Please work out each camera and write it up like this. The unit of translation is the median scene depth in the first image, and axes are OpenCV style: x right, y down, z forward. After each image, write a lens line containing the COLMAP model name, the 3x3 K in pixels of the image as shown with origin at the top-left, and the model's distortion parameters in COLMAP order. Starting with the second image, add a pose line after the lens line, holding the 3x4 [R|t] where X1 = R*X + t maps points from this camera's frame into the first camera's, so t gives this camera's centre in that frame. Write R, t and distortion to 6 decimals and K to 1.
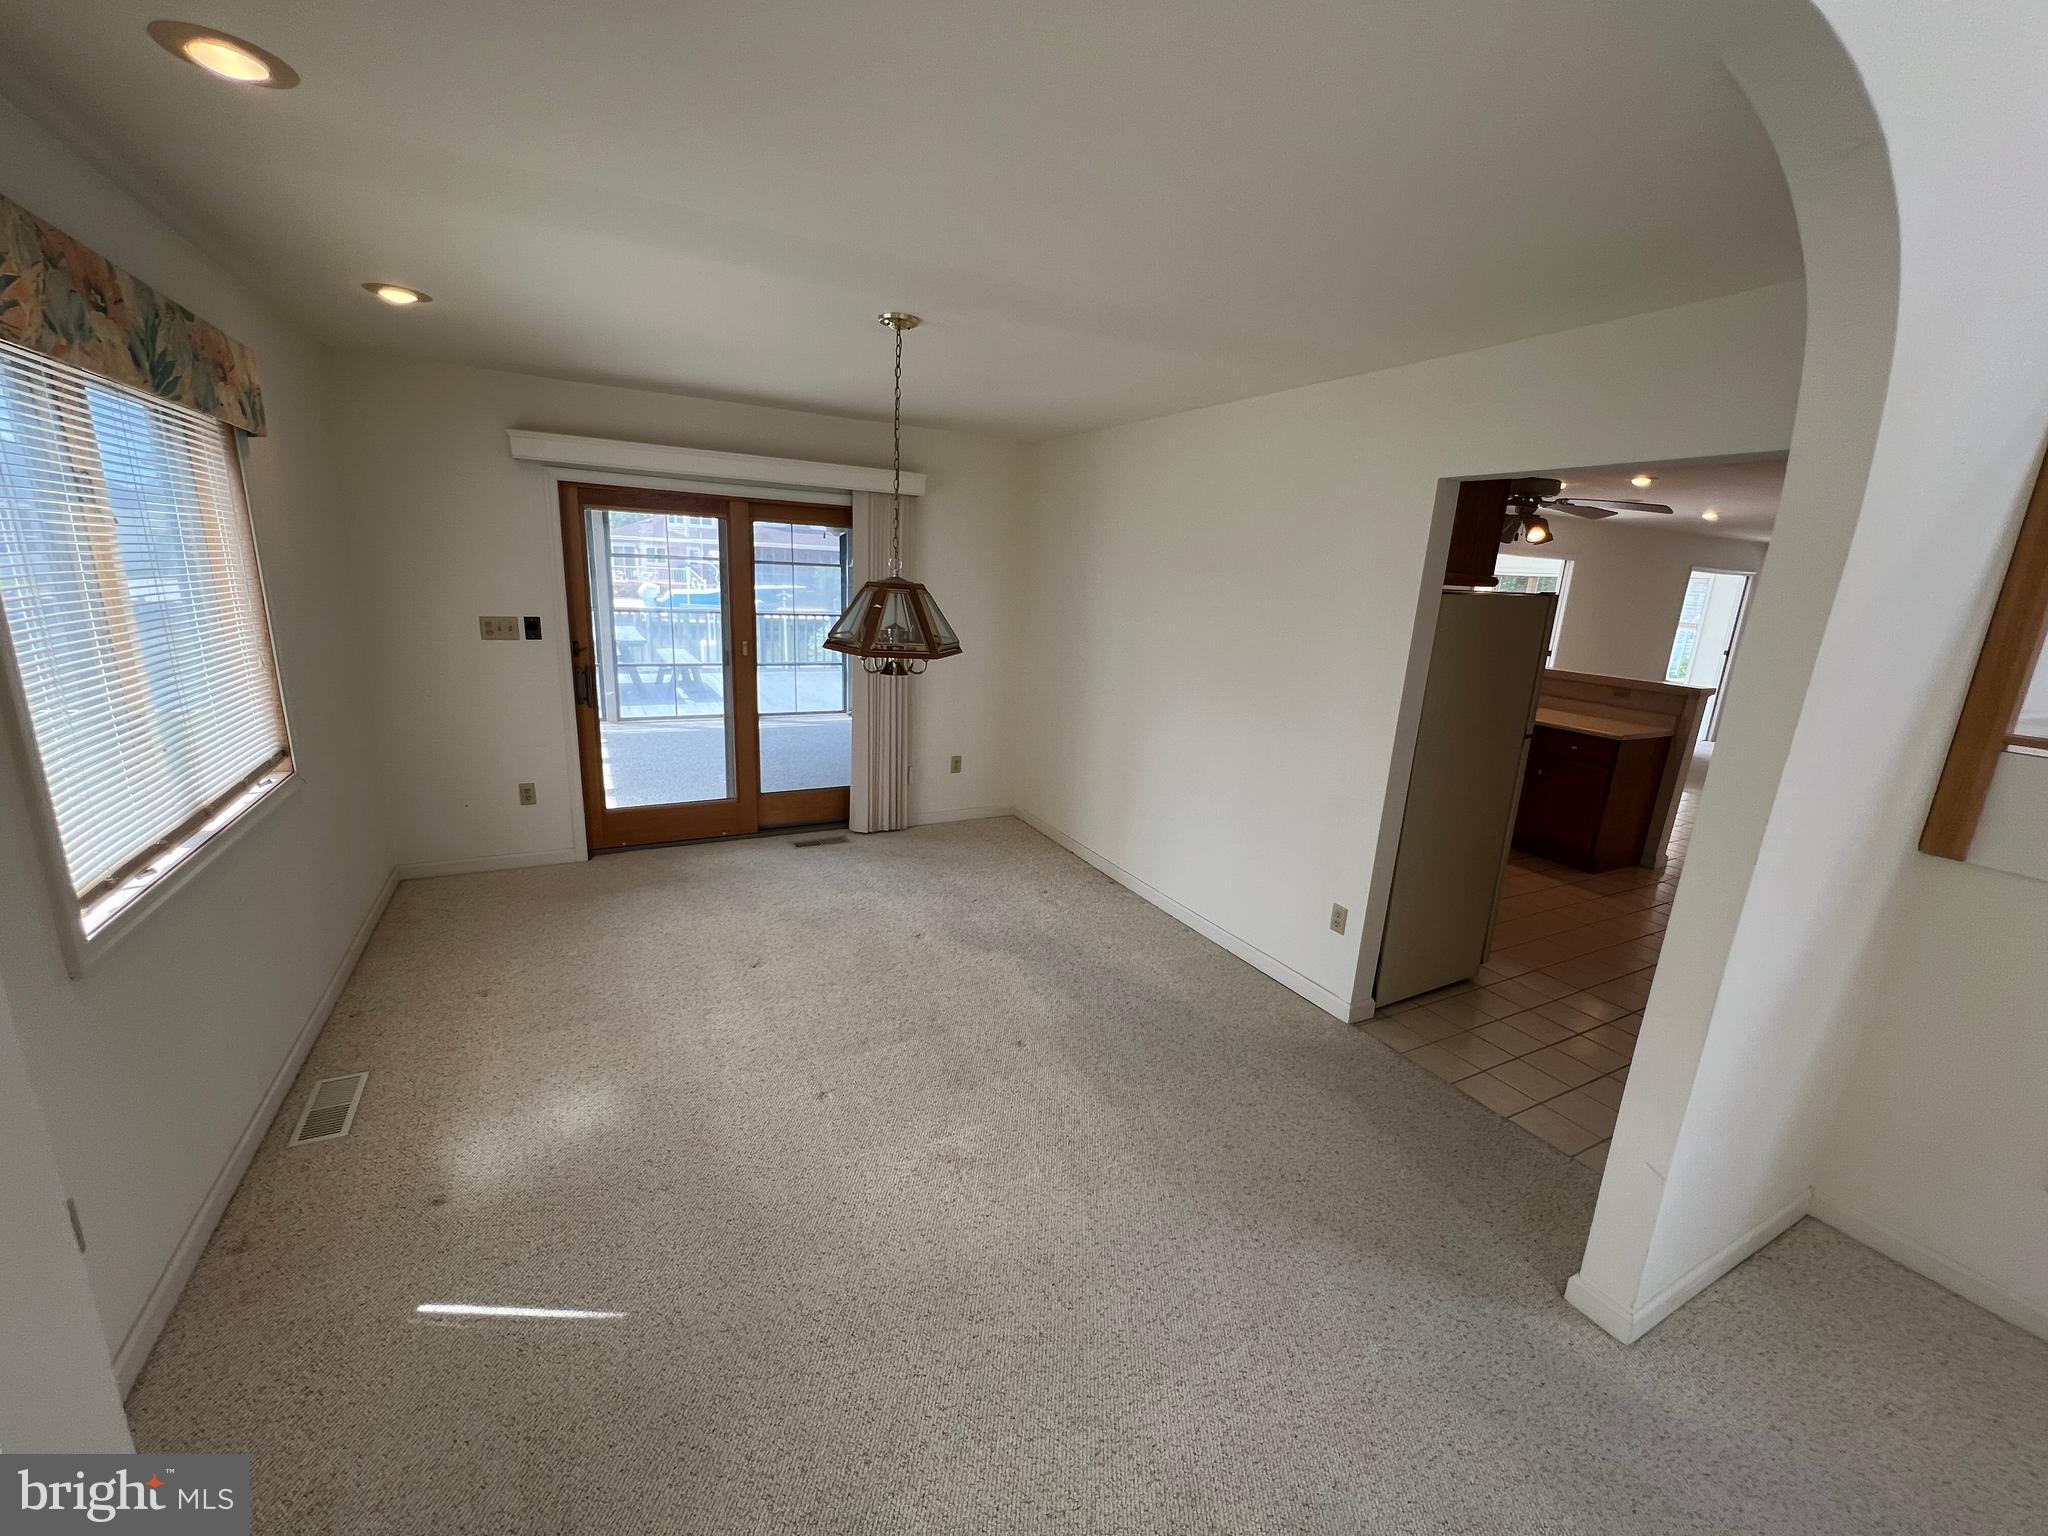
lens RADIAL K [[813.5, 0, 1024.0], [0, 813.5, 768.0], [0, 0, 1]] dist [-0.000698, -0.000071]
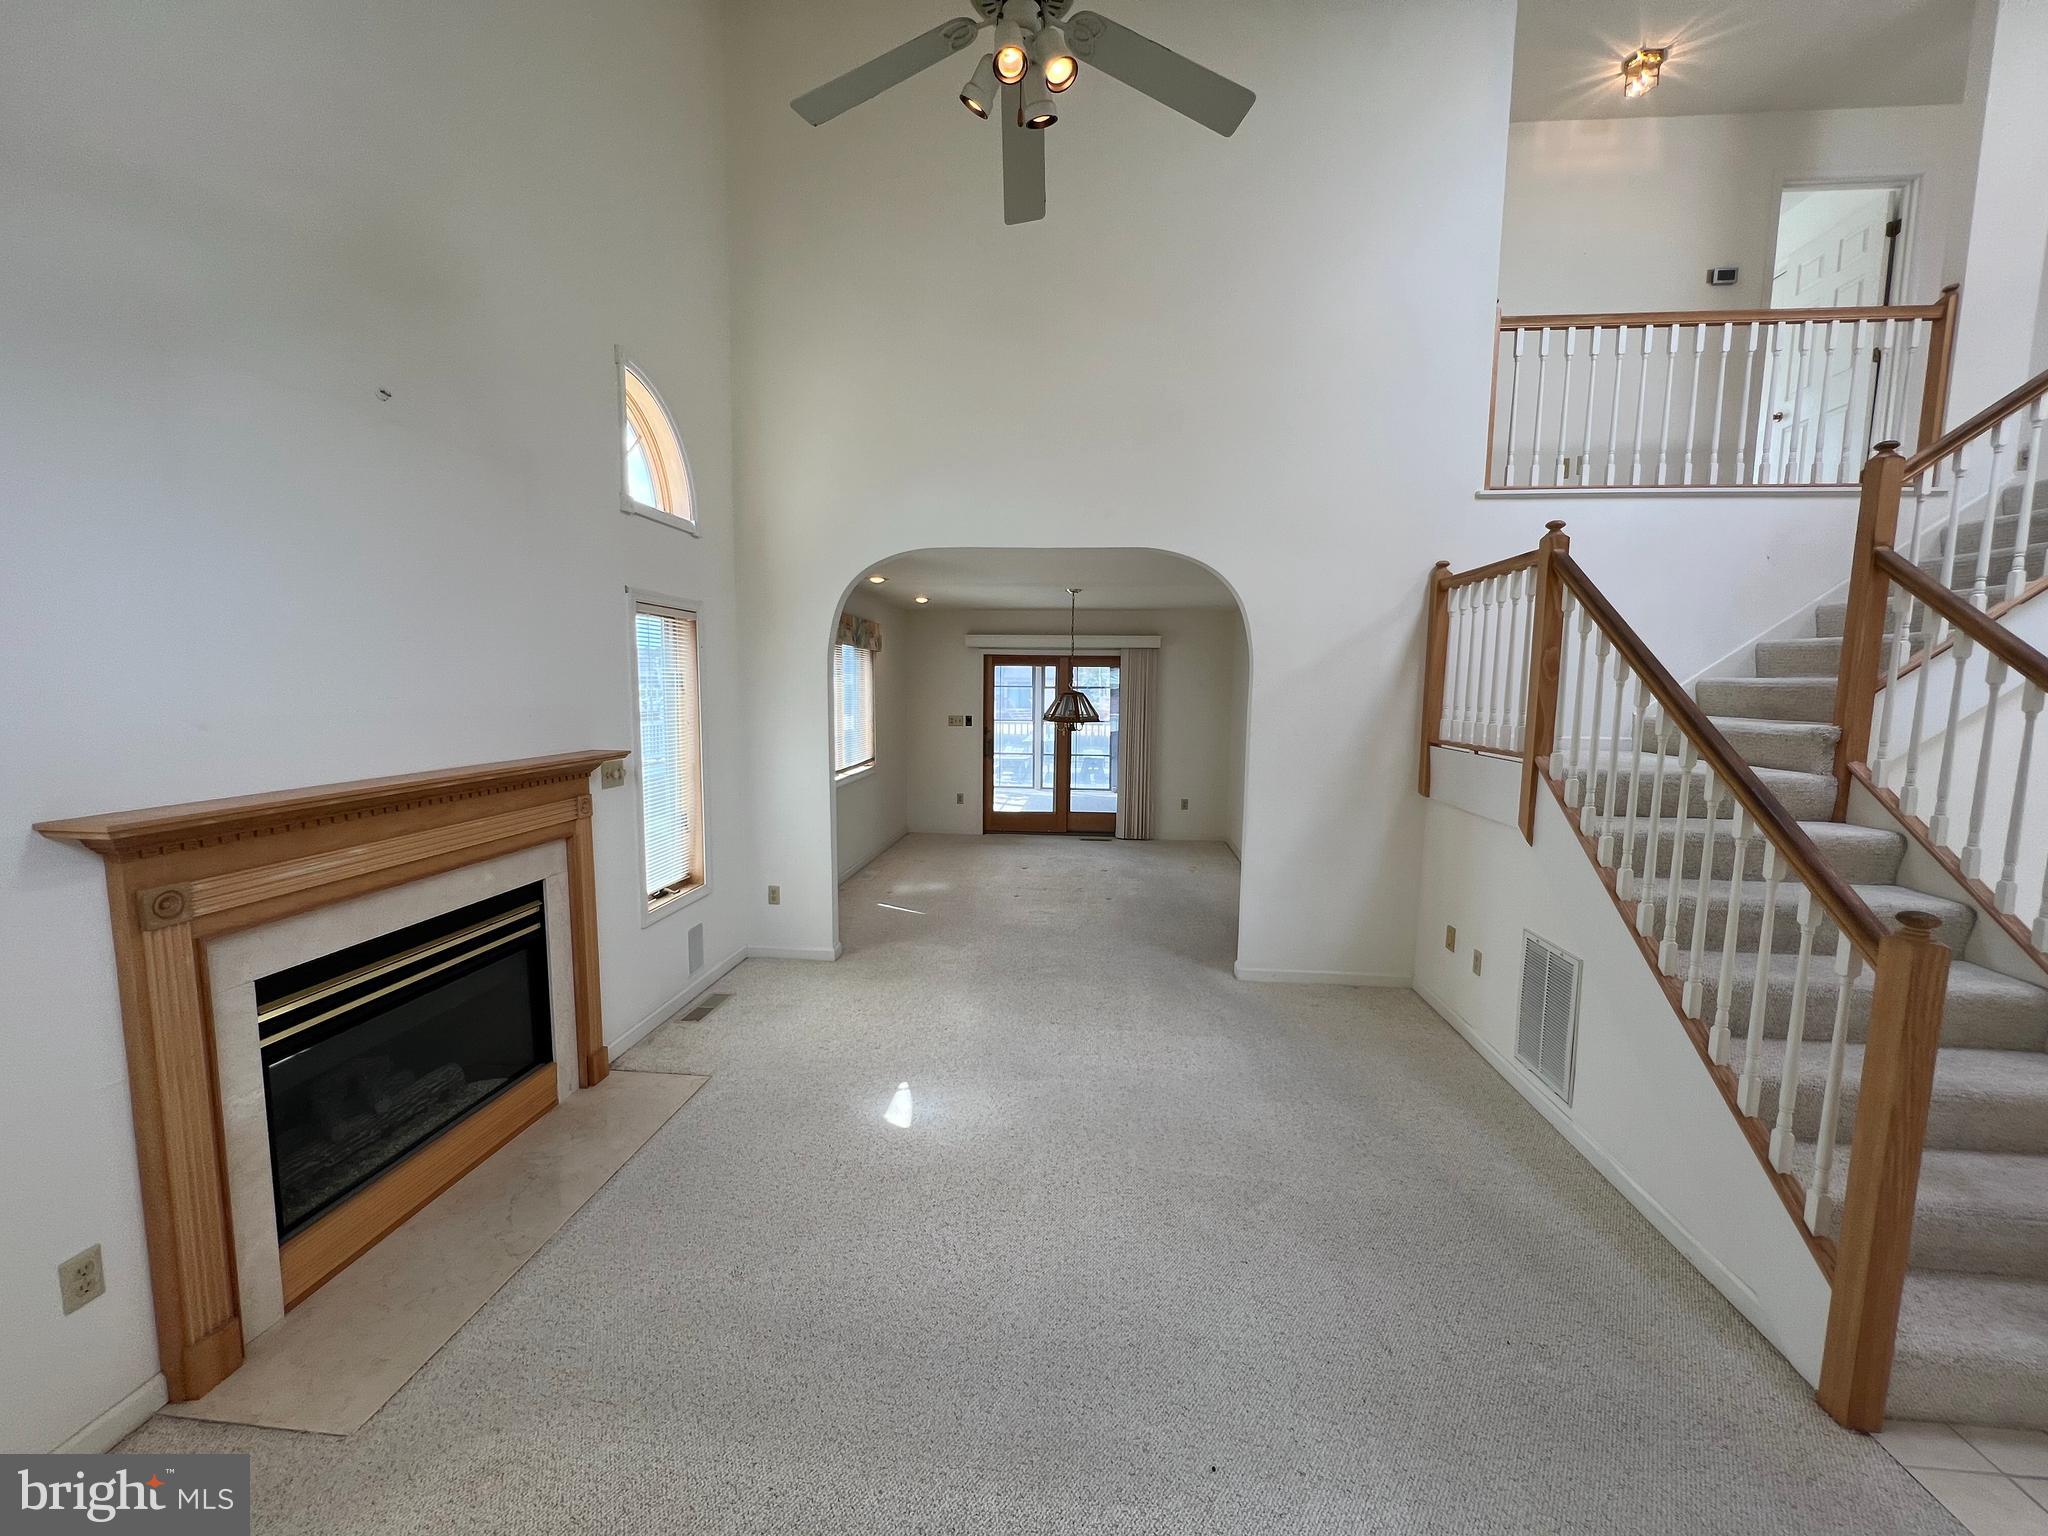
lens RADIAL K [[813.5, 0, 1024.0], [0, 813.5, 768.0], [0, 0, 1]] dist [-0.000698, -0.000071]
pose [[0.832875, 0.011812, -0.553335, 0.651533], [-0.097642, 0.987227, -0.125896, 0.190413], [0.544780, 0.158884, 0.823390, -0.620295]]
